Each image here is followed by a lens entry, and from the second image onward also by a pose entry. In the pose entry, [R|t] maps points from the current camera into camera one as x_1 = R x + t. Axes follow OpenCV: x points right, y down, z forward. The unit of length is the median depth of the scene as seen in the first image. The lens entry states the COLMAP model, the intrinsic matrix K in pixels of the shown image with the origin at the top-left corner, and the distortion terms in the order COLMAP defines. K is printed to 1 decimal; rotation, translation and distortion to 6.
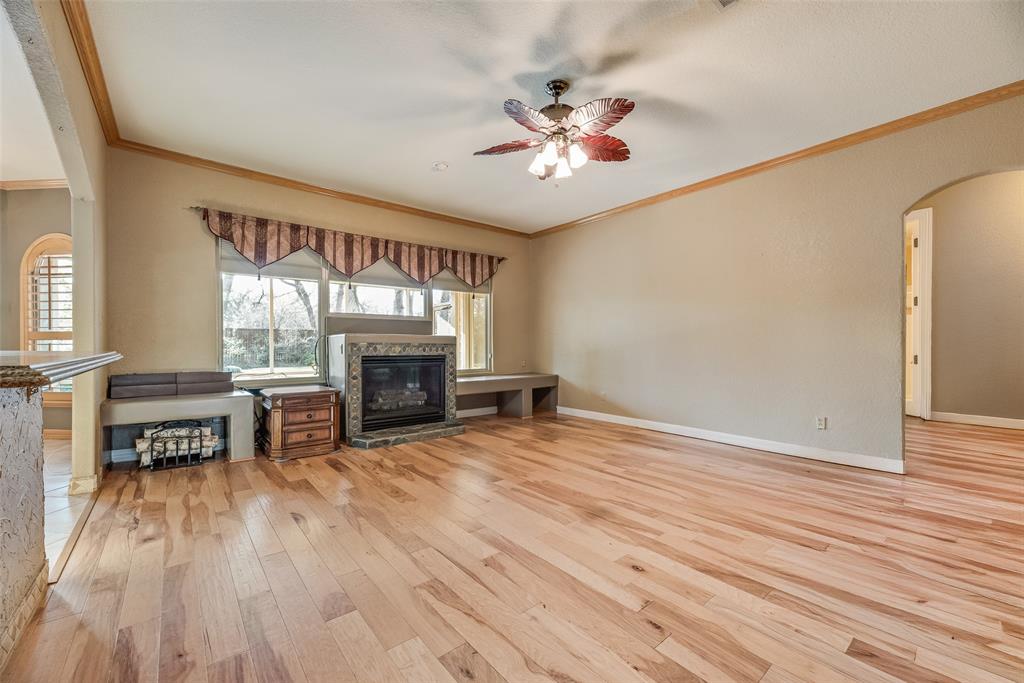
lens RADIAL K [[412.6, 0, 512.9], [0, 412.6, 342.9], [0, 0, 1]] dist [0.000458, 0.000083]
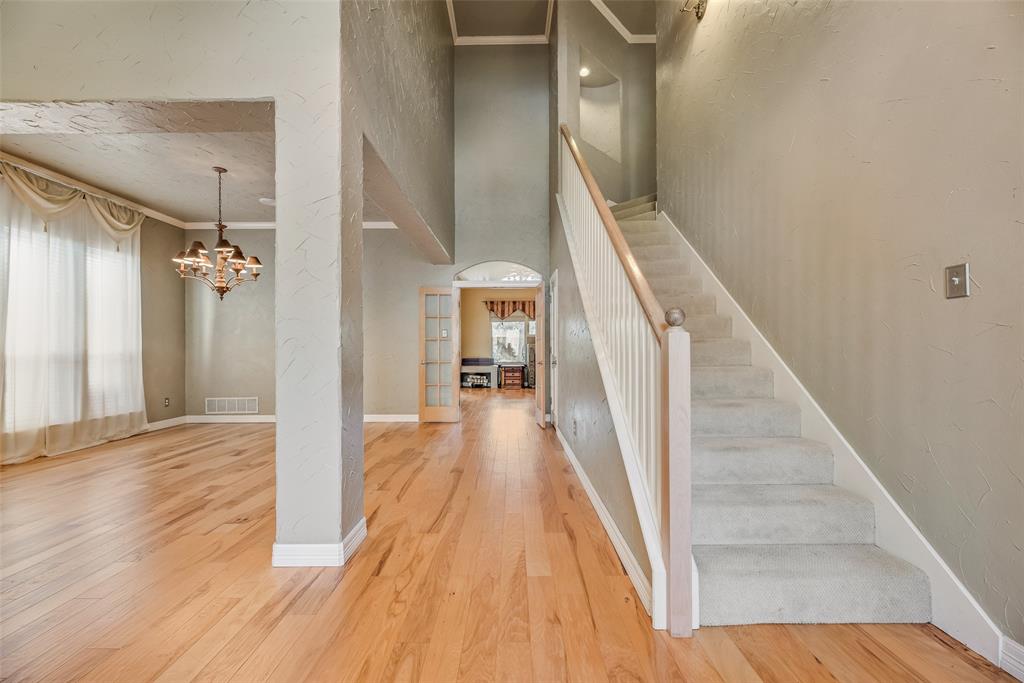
lens RADIAL K [[412.6, 0, 514.2], [0, 412.6, 343.6], [0, 0, 1]] dist [0.000458, 0.000083]
pose [[0.767464, -0.001057, -0.641091, 1.160536], [0.003250, 0.999992, 0.002243, -0.033195], [0.641083, -0.003805, 0.767462, -1.005124]]
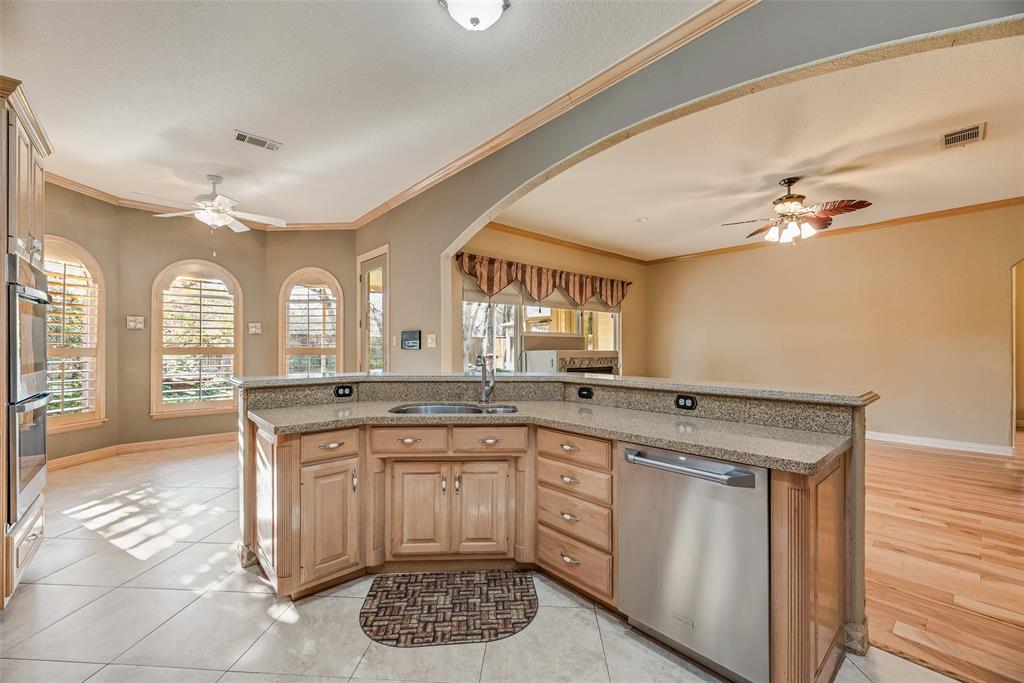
lens RADIAL K [[412.6, 0, 516.0], [0, 412.6, 348.9], [0, 0, 1]] dist [0.000458, 0.000083]
pose [[0.999299, 0.002895, 0.037325, -0.583961], [-0.003376, 0.999912, 0.012838, -0.045075], [-0.037285, -0.012955, 0.999221, -0.245928]]
